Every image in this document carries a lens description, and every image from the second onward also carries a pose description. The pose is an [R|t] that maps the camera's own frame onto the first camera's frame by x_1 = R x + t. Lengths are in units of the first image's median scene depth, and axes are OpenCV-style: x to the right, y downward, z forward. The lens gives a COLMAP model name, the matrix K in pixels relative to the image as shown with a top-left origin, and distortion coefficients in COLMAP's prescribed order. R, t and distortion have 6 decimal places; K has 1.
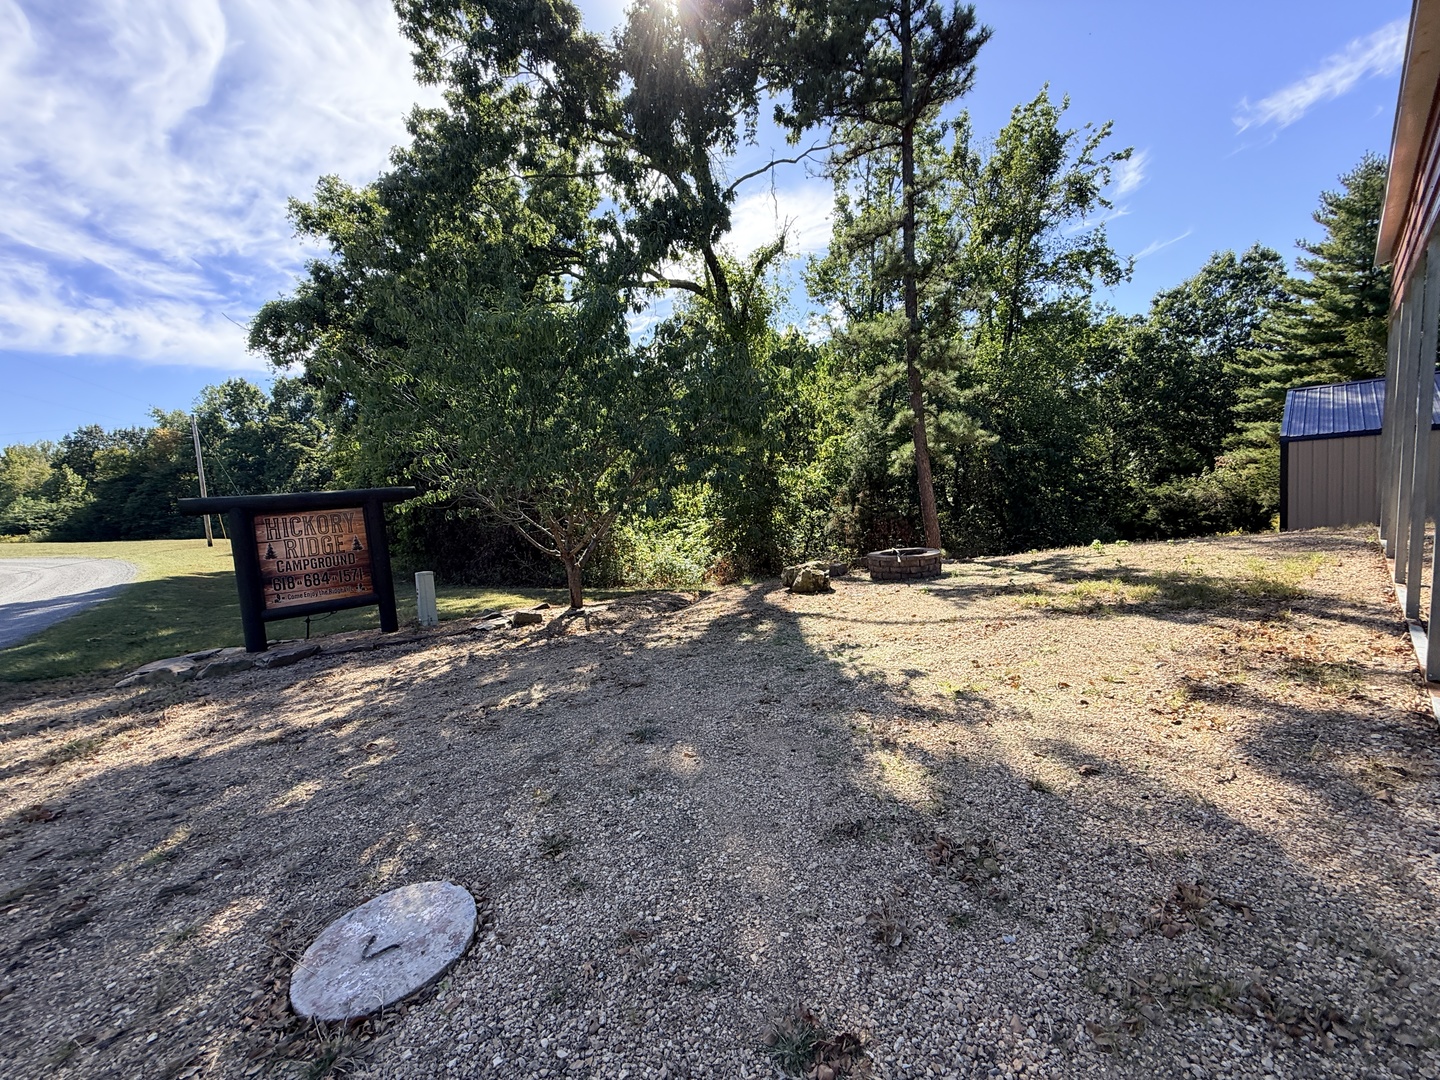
lens RADIAL K [[574.4, 0, 714.8], [0, 574.4, 547.2], [0, 0, 1]] dist [-0.001127, -0.000086]
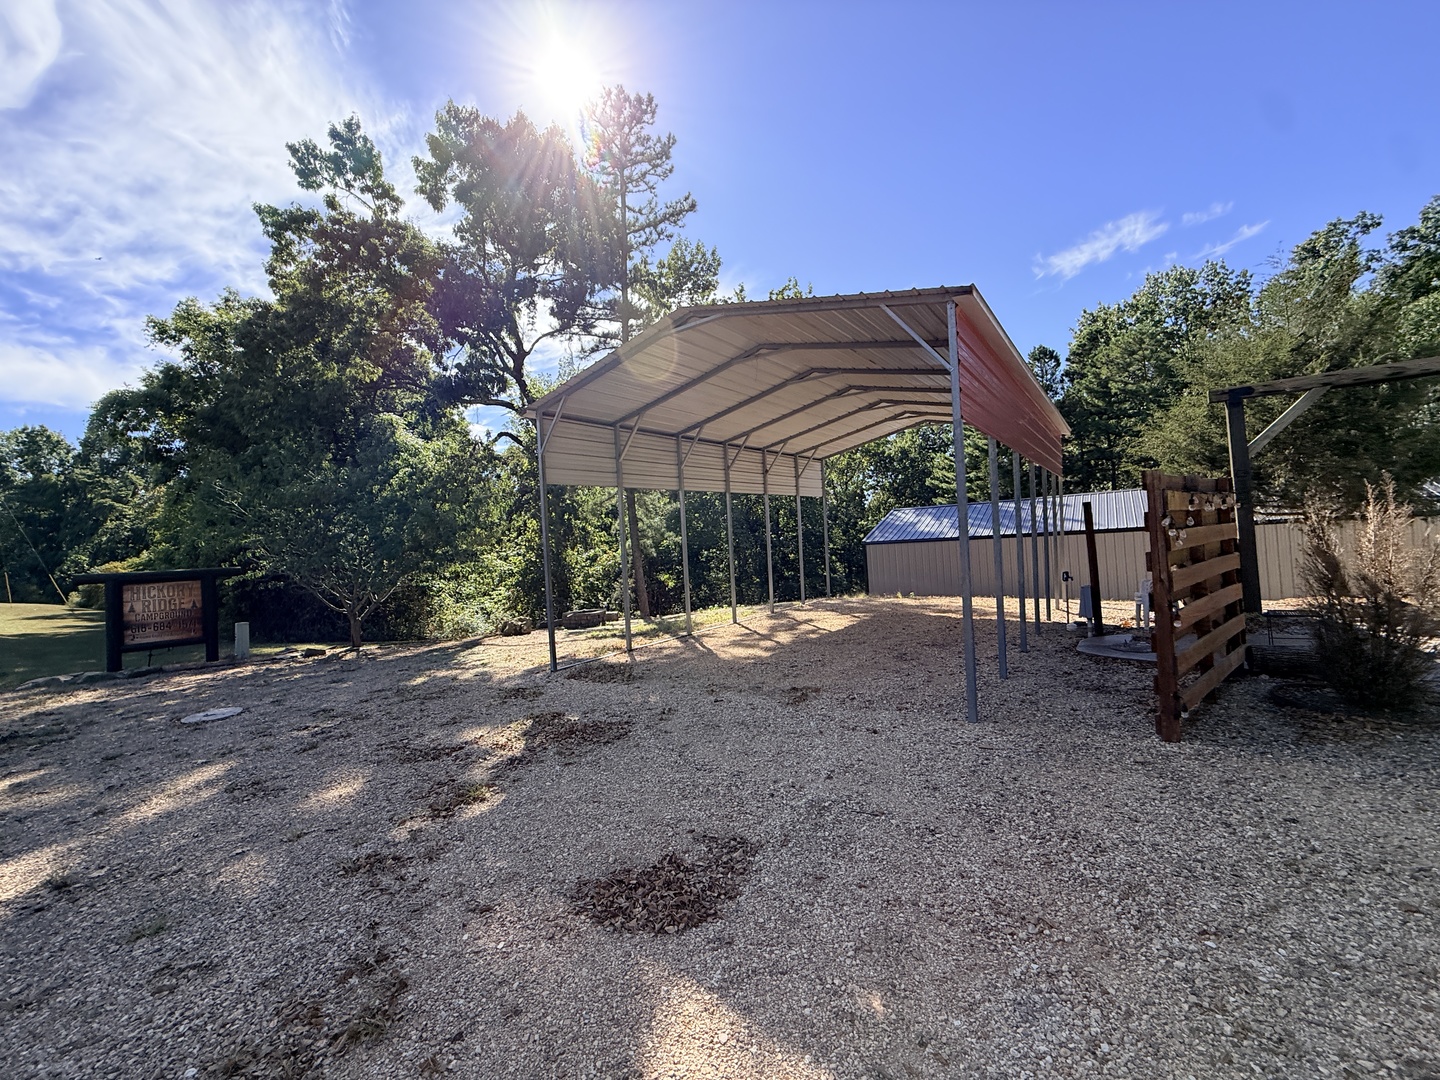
lens RADIAL K [[574.4, 0, 714.8], [0, 574.4, 547.2], [0, 0, 1]] dist [-0.001127, -0.000086]
pose [[0.979482, 0.025289, 0.199941, 0.232374], [-0.001472, 0.992967, -0.118384, 0.012622], [-0.201528, 0.115661, 0.972630, -0.426494]]
